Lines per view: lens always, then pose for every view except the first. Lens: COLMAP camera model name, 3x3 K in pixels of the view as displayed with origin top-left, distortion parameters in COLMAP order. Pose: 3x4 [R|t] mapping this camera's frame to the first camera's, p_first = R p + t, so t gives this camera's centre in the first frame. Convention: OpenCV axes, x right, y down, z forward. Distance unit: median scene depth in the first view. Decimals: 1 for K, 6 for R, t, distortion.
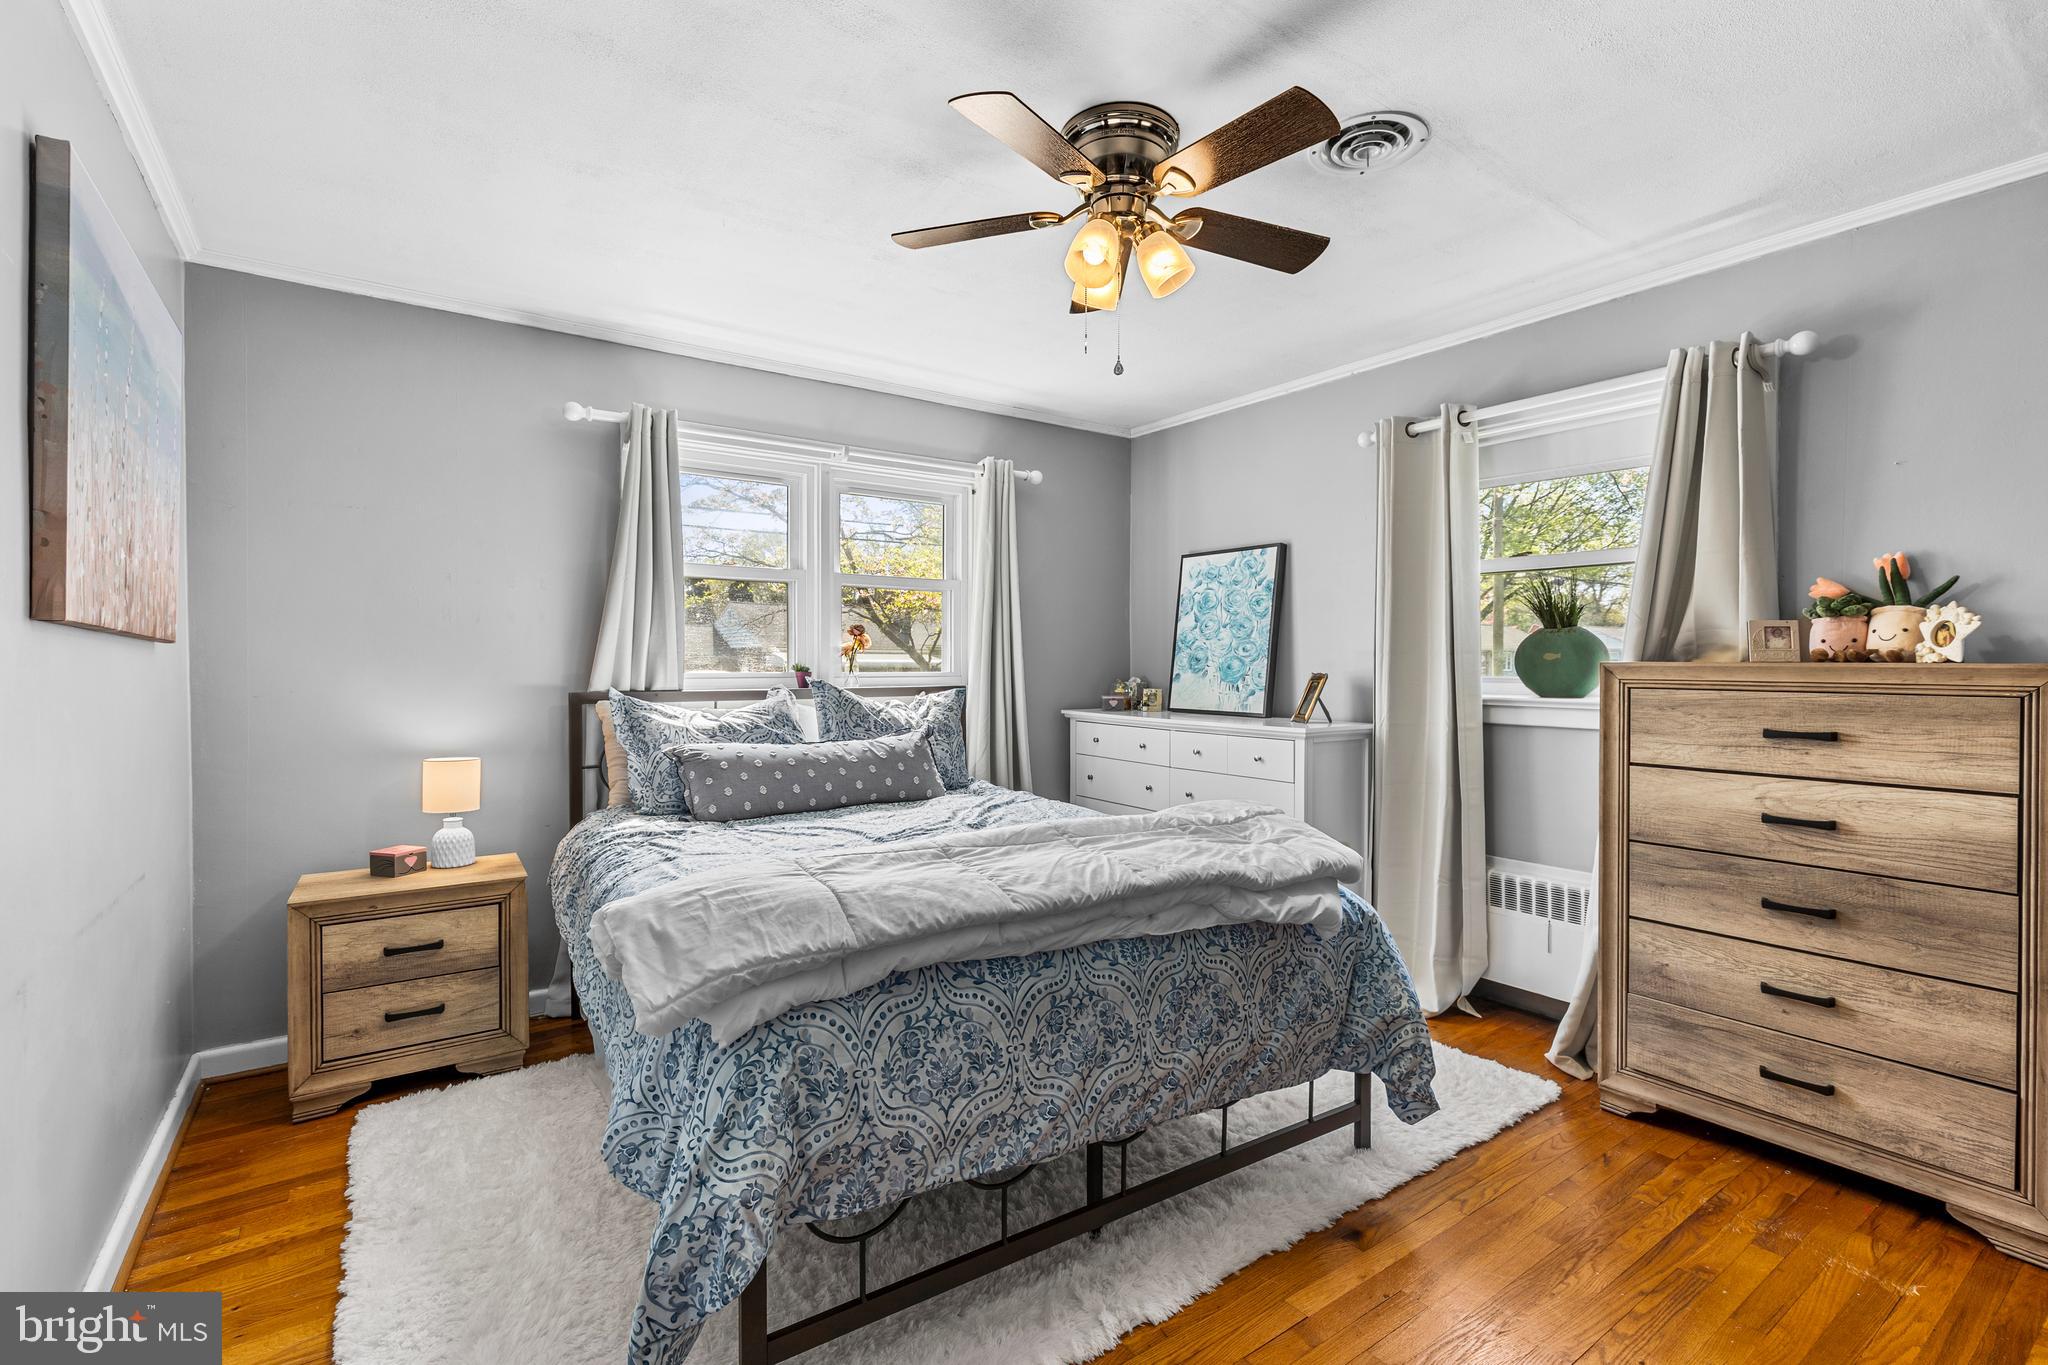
lens RADIAL K [[933.9, 0, 1016.9], [0, 933.9, 654.9], [0, 0, 1]] dist [-0.001878, -0.000166]
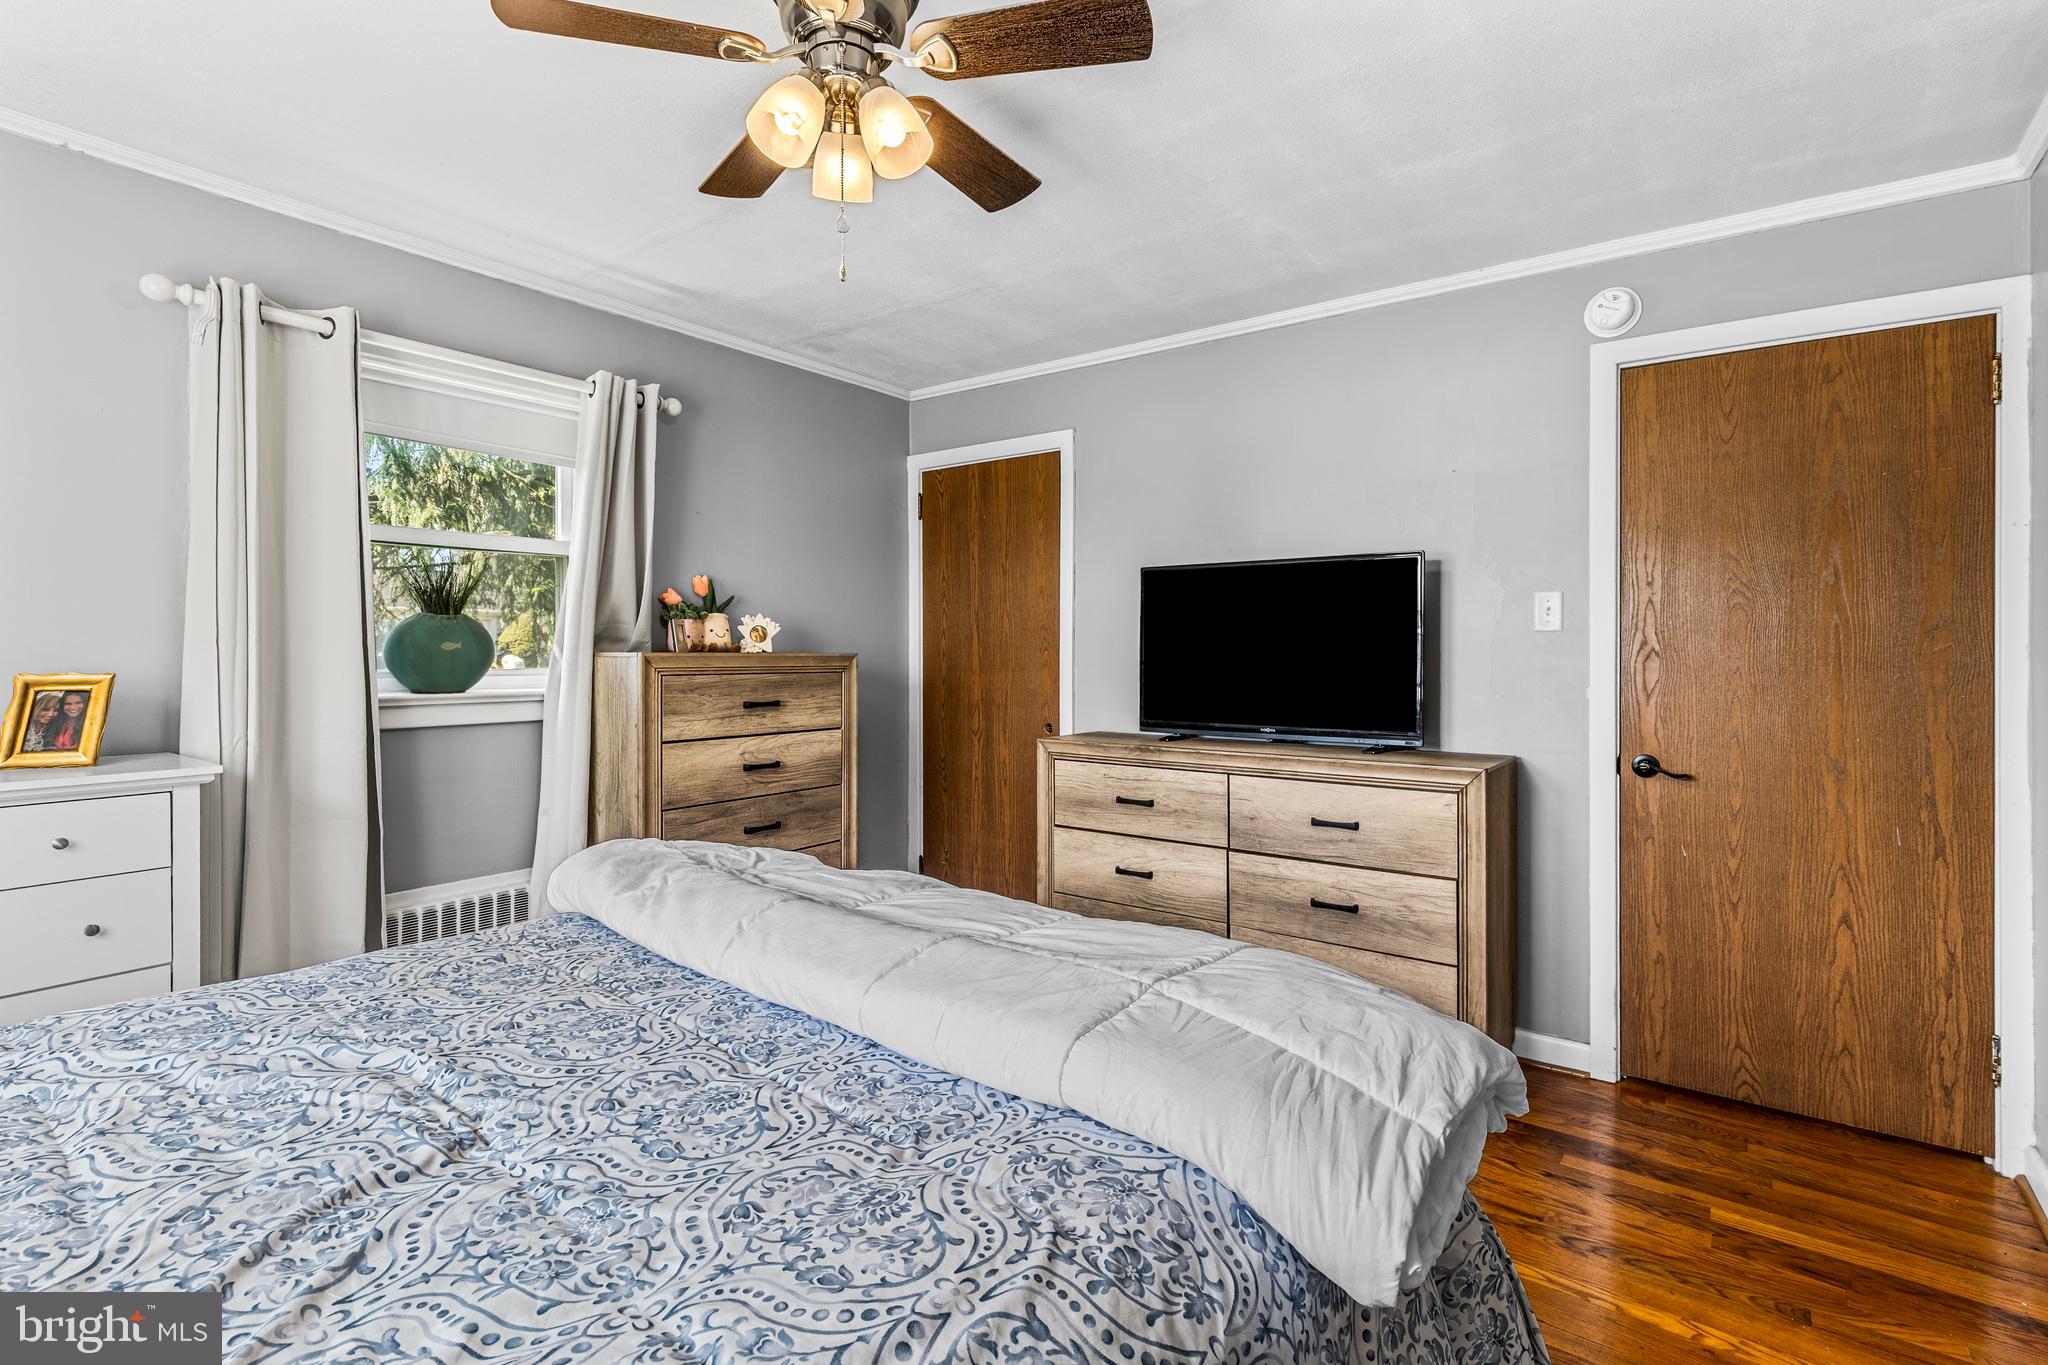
lens RADIAL K [[933.9, 0, 1016.9], [0, 933.9, 654.9], [0, 0, 1]] dist [-0.001878, -0.000166]
pose [[-0.310574, -0.001154, 0.950549, -0.591824], [-0.006186, 0.999981, -0.000807, 0.009682], [-0.950529, -0.006131, -0.310575, 1.023137]]
